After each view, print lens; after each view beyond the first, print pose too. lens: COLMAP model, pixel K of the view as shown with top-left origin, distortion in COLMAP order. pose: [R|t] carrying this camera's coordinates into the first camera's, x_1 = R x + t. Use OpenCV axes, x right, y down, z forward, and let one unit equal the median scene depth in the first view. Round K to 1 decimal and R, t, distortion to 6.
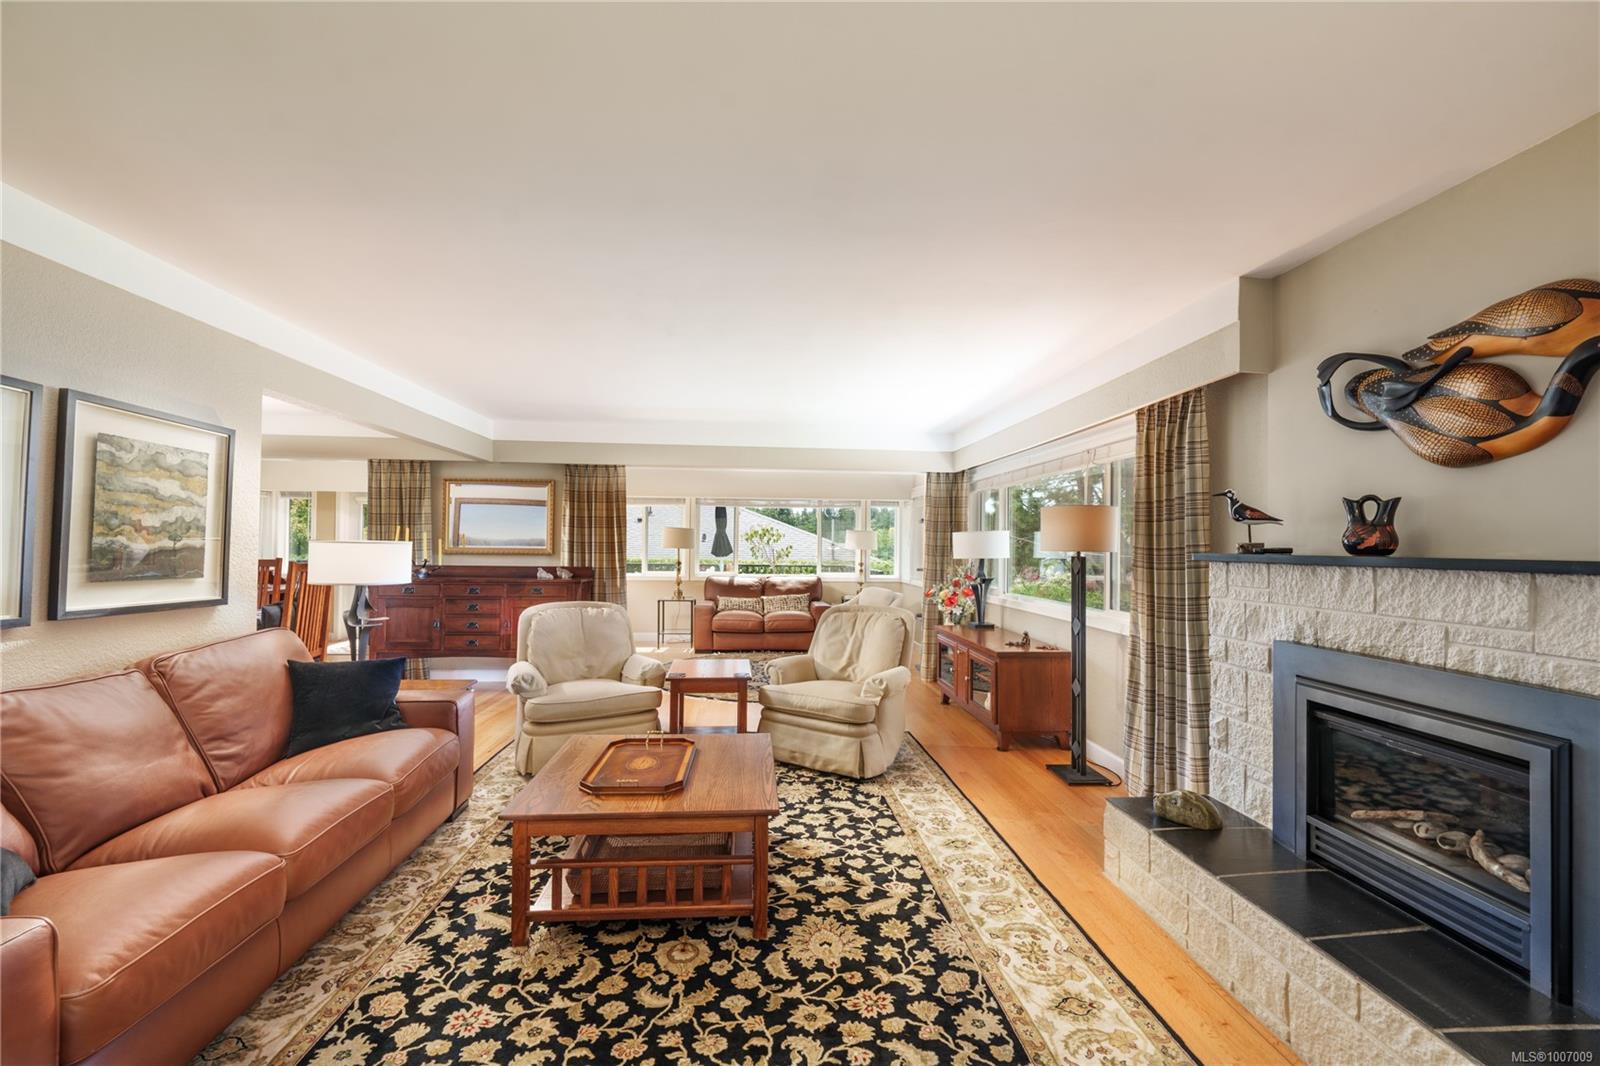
lens RADIAL K [[656.3, 0, 831.5], [0, 656.3, 536.3], [0, 0, 1]] dist [0.002209, -0.000047]
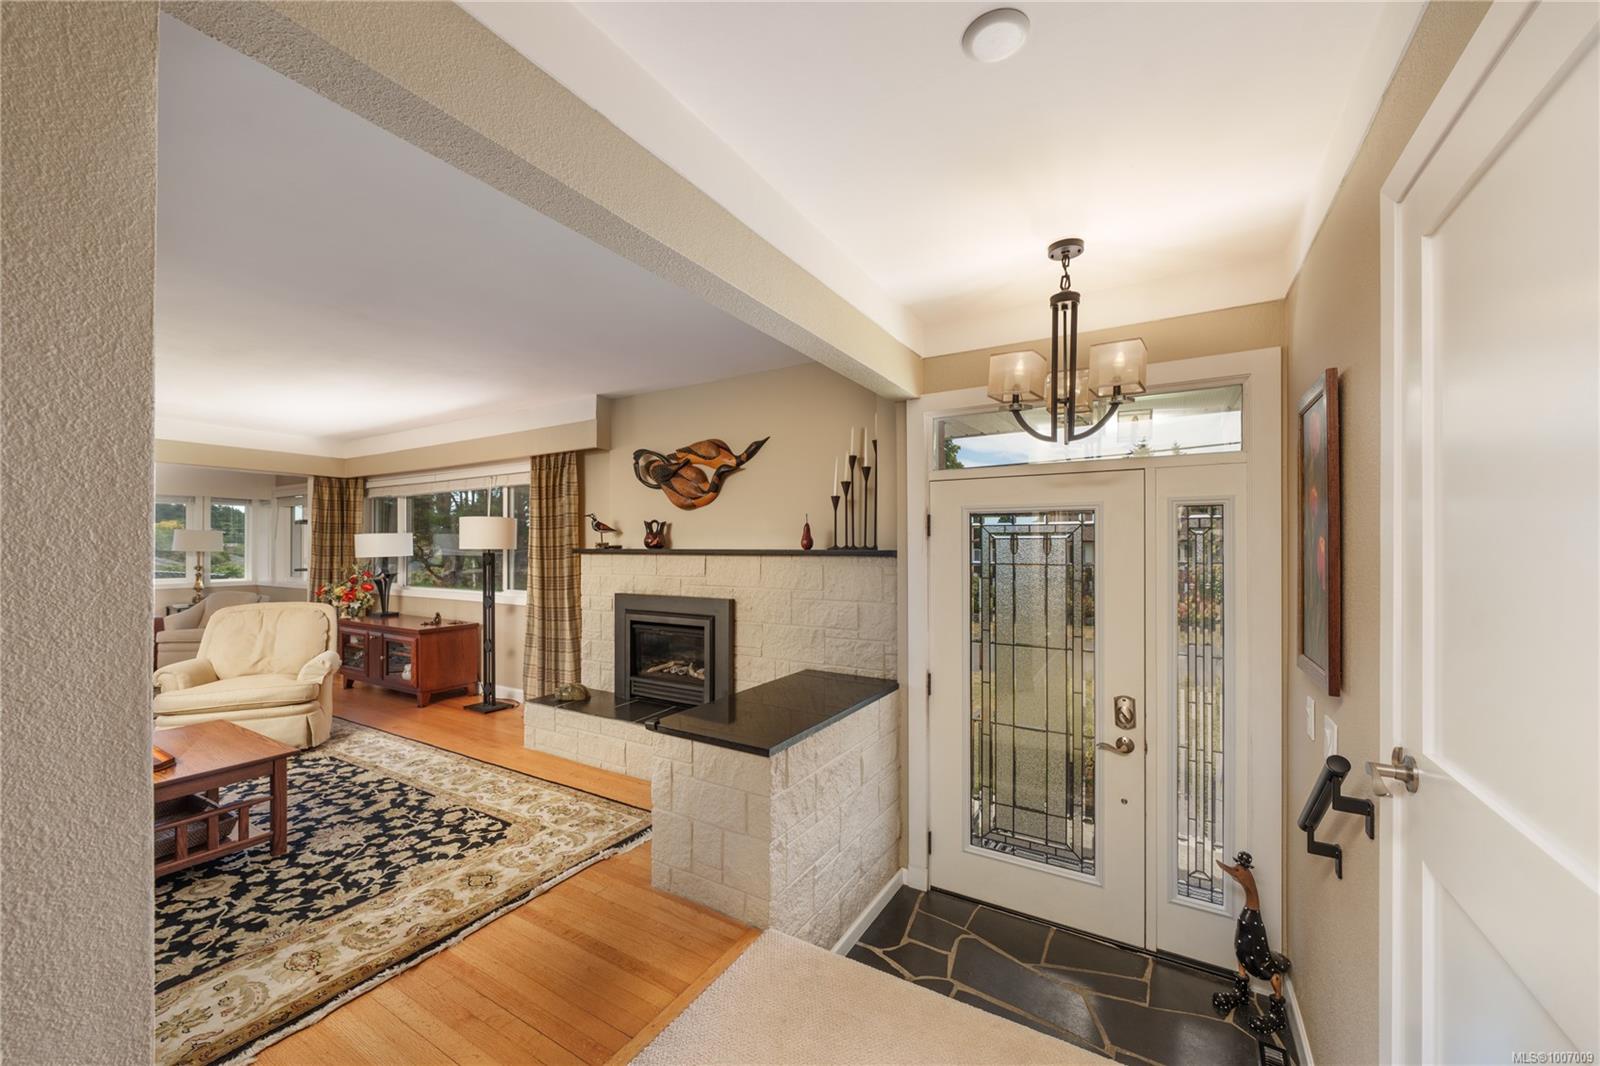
lens RADIAL K [[617.5, 0, 800.0], [0, 617.5, 533.0], [0, 0, 1]] dist [-0.000017, 0.000104]
pose [[0.595225, 0.004002, 0.803549, -0.426761], [-0.002757, 0.999992, -0.002938, -0.014312], [-0.803554, -0.000466, 0.595231, -0.477684]]
